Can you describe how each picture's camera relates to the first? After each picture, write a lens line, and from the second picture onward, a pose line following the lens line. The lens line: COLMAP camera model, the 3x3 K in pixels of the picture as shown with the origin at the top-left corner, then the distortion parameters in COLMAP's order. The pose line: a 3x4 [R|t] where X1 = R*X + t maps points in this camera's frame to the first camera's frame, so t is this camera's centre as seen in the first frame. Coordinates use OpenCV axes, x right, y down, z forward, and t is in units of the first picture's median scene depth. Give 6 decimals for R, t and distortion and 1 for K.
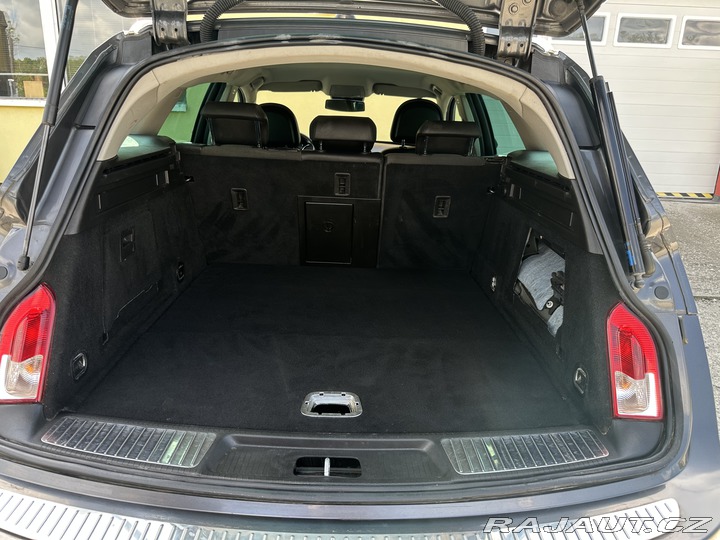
lens RADIAL K [[505.6, 0, 360.0], [0, 505.6, 270.0], [0, 0, 1]] dist [0.049184, -0.066898]
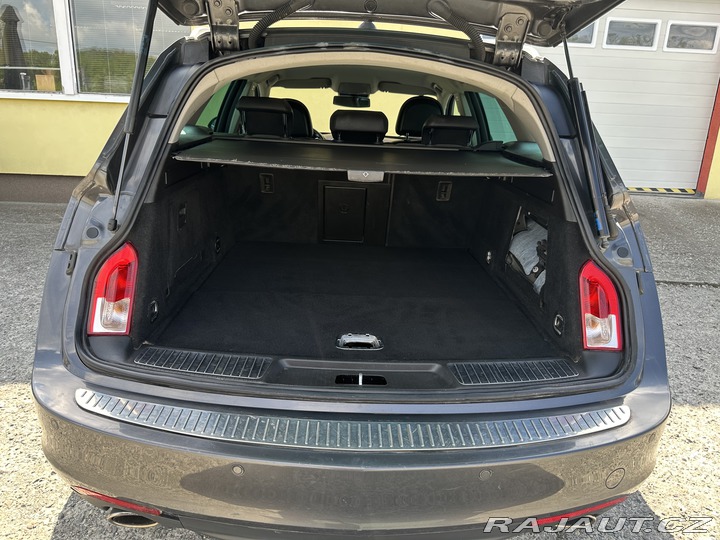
lens RADIAL K [[505.6, 0, 365.5], [0, 505.6, 268.9], [0, 0, 1]] dist [0.049462, -0.066860]
pose [[0.999767, 0.003843, 0.021244, -0.065649], [-0.003906, 0.999988, 0.002933, 0.080544], [-0.021232, -0.003015, 0.999770, -0.231532]]
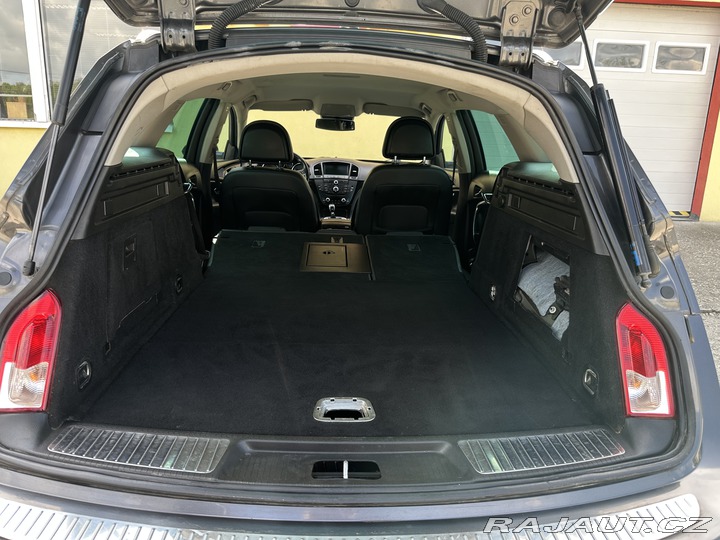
lens RADIAL K [[505.6, 0, 360.0], [0, 505.6, 270.0], [0, 0, 1]] dist [0.049184, -0.066898]
pose [[0.999333, -0.009429, 0.035275, -0.055432], [0.011012, 0.998928, -0.044954, 0.037665], [-0.034814, 0.045312, 0.998366, 0.002069]]
